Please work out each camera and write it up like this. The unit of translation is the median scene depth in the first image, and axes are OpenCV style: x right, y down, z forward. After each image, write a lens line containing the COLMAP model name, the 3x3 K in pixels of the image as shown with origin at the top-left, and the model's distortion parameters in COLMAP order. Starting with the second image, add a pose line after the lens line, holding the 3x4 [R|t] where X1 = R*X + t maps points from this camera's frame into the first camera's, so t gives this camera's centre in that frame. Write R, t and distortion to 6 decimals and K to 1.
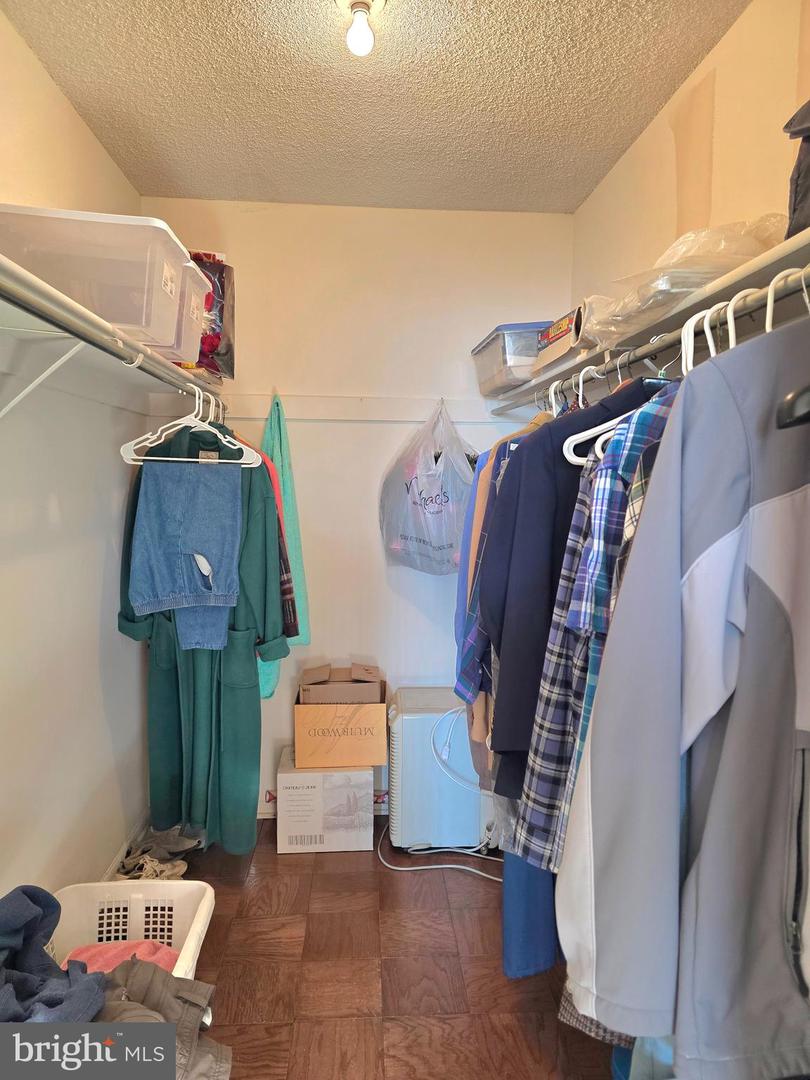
lens RADIAL K [[727.7, 0, 406.8], [0, 727.7, 538.8], [0, 0, 1]] dist [0.041625, -0.032768]
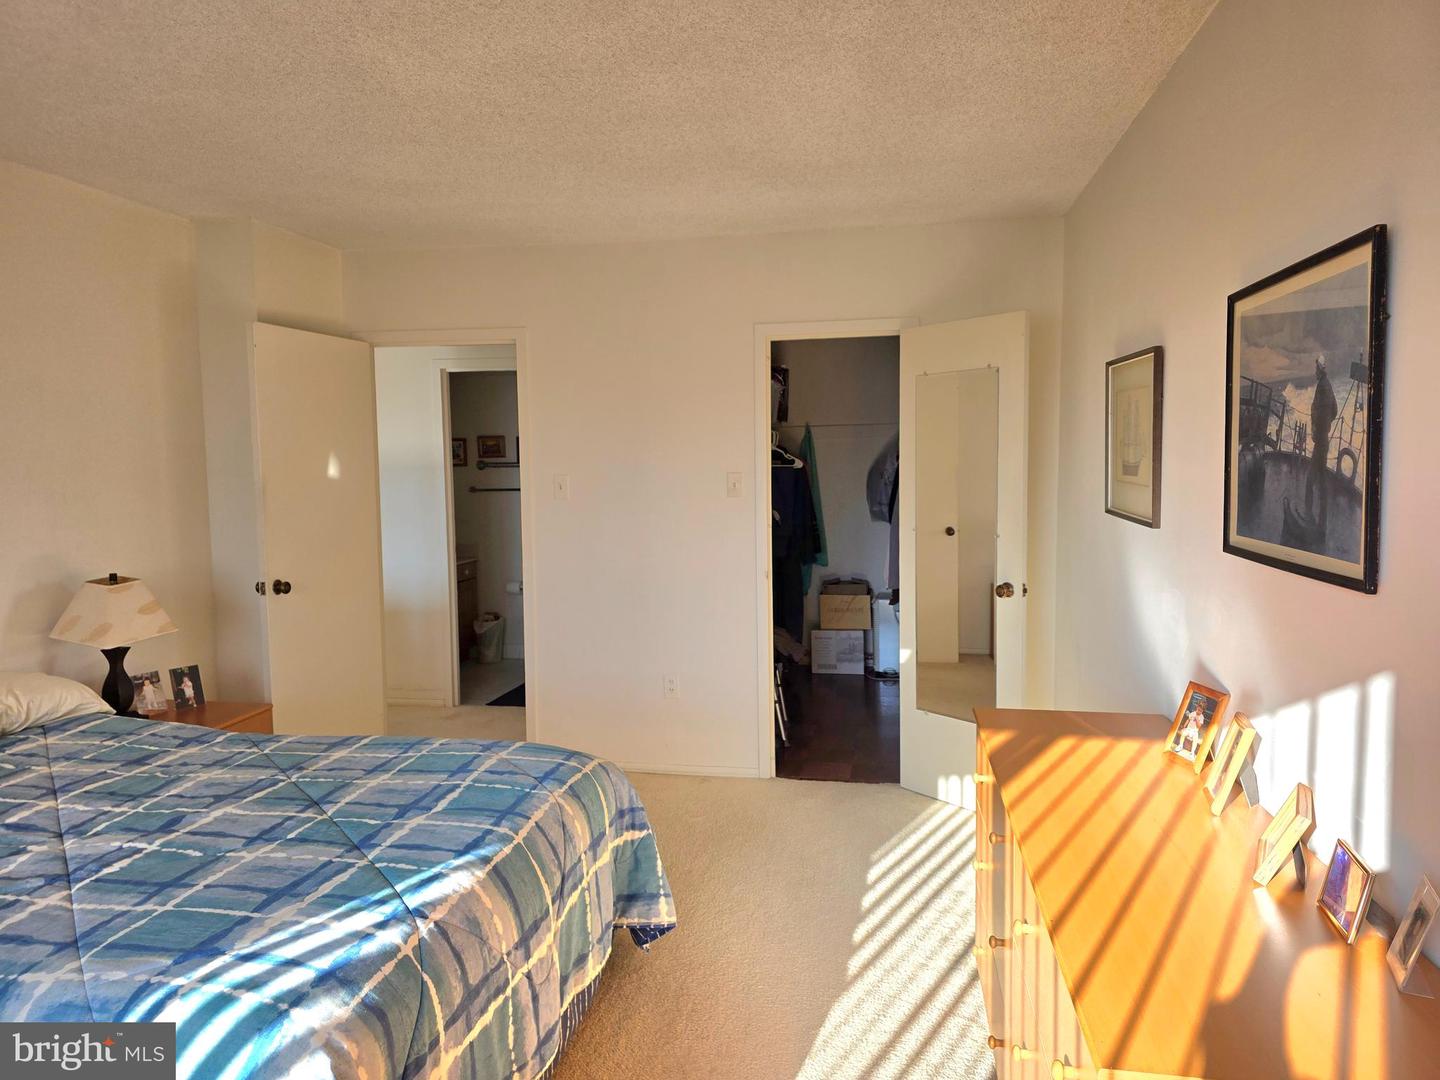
lens RADIAL K [[970.3, 0, 718.6], [0, 970.3, 542.2], [0, 0, 1]] dist [0.041625, -0.032768]
pose [[0.968969, -0.011867, -0.246897, 0.208031], [0.008197, 0.999840, -0.015886, 0.130920], [0.247046, 0.013370, 0.968912, -1.461429]]
